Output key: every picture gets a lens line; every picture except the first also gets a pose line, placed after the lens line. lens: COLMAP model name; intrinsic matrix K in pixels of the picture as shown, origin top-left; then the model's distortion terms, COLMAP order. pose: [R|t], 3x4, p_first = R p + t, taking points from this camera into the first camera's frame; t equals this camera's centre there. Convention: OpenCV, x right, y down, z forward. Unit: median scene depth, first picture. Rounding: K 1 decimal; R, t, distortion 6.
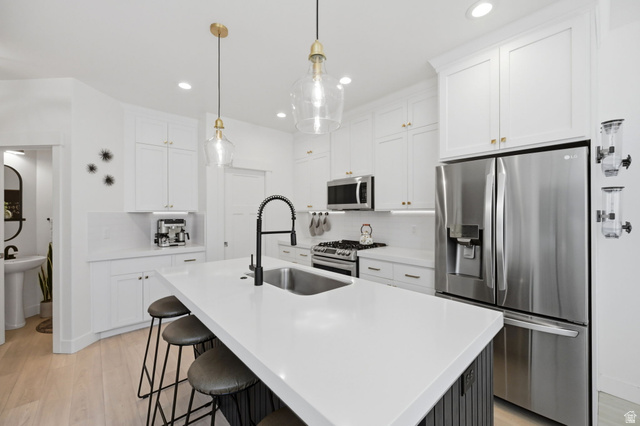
lens RADIAL K [[254.4, 0, 315.3], [0, 254.4, 214.0], [0, 0, 1]] dist [-0.004251, -0.000330]
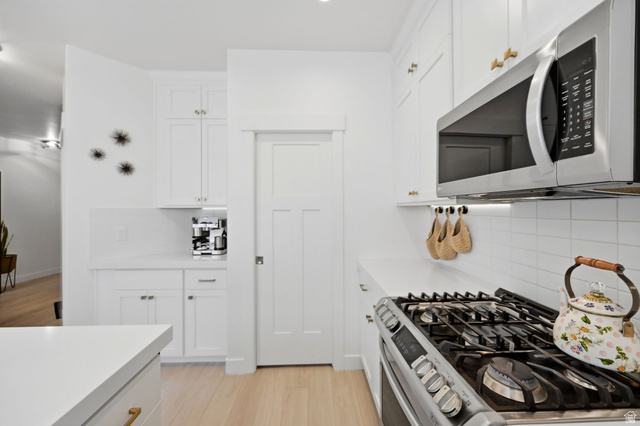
lens RADIAL K [[254.4, 0, 318.5], [0, 254.4, 208.3], [0, 0, 1]] dist [-0.004251, -0.000330]
pose [[0.777207, -0.001997, -0.629241, 0.154043], [0.002131, 0.999998, -0.000541, -0.004456], [0.629241, -0.000920, 0.777210, 0.698054]]
